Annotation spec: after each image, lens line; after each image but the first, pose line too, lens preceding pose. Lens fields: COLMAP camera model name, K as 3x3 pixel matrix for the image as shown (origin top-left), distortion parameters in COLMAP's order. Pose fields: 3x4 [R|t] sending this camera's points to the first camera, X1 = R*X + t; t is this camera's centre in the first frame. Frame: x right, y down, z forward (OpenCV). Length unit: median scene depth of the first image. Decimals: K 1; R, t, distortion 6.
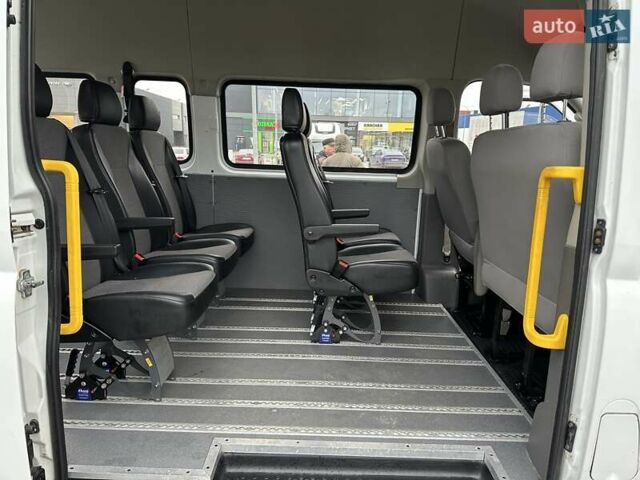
lens RADIAL K [[454.9, 0, 318.4], [0, 454.9, 245.2], [0, 0, 1]] dist [0.046614, -0.056233]
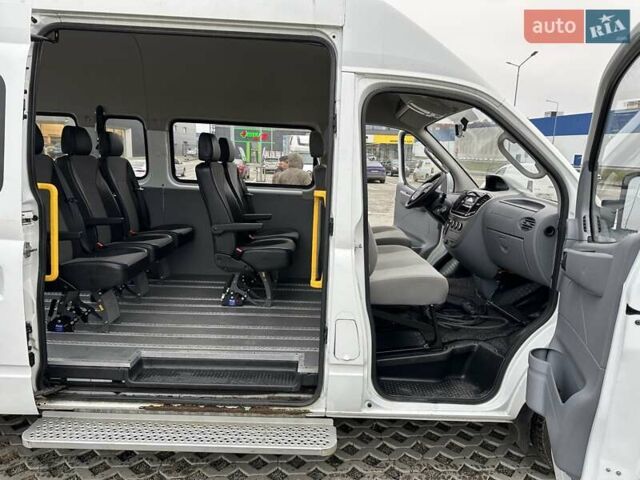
lens RADIAL K [[454.9, 0, 318.7], [0, 454.9, 238.5], [0, 0, 1]] dist [0.046614, -0.056233]
pose [[0.999742, 0.005946, 0.021933, 0.293965], [-0.005196, 0.999404, -0.034129, 0.056069], [-0.022123, 0.034006, 0.999177, -0.518957]]
